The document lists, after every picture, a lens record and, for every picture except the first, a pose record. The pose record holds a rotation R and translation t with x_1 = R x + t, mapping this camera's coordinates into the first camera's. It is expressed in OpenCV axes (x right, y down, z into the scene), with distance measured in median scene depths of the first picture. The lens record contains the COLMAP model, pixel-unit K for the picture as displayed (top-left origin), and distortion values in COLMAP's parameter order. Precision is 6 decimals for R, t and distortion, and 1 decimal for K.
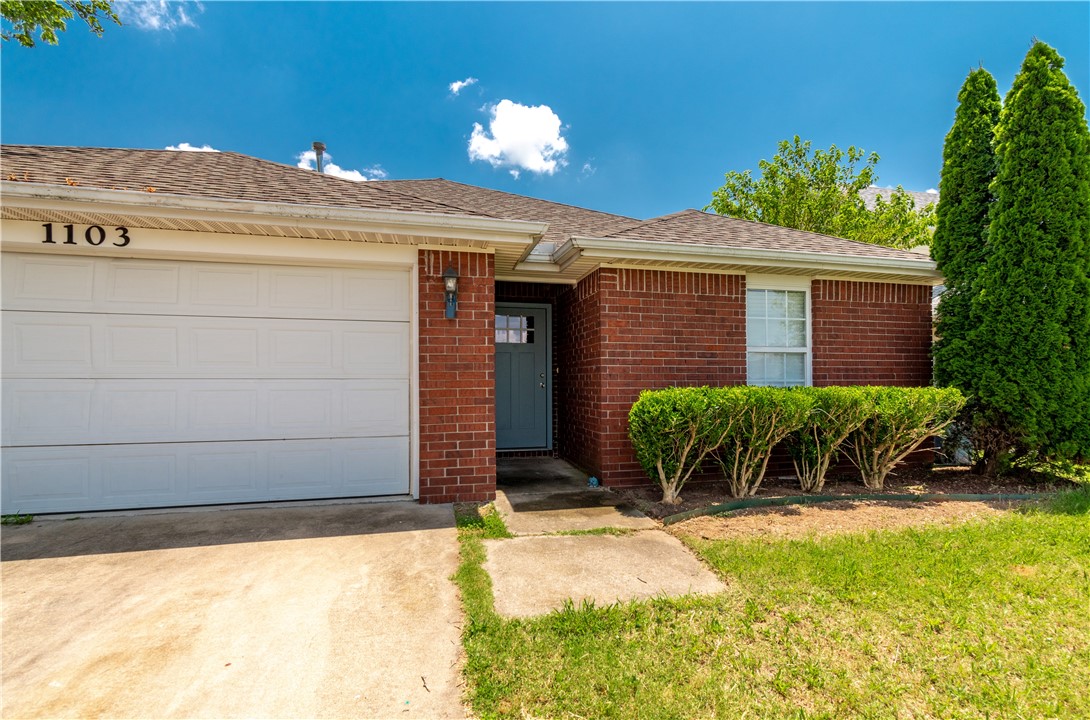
lens RADIAL K [[533.9, 0, 571.3], [0, 533.9, 369.6], [0, 0, 1]] dist [0.002291, 0.001276]
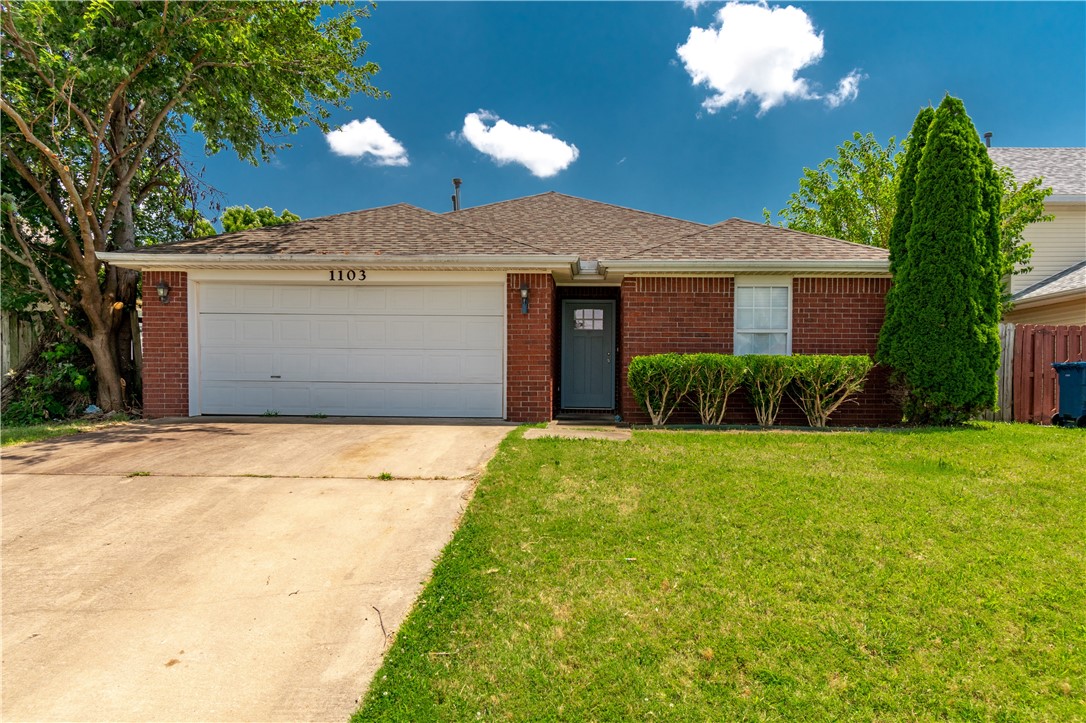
lens RADIAL K [[647.1, 0, 545.2], [0, 647.1, 384.6], [0, 0, 1]] dist [0.001595, 0.000446]
pose [[0.951506, 0.013226, -0.307345, 0.404203], [-0.006129, 0.999692, 0.024047, 0.068800], [0.307568, -0.020997, 0.951294, -0.806899]]
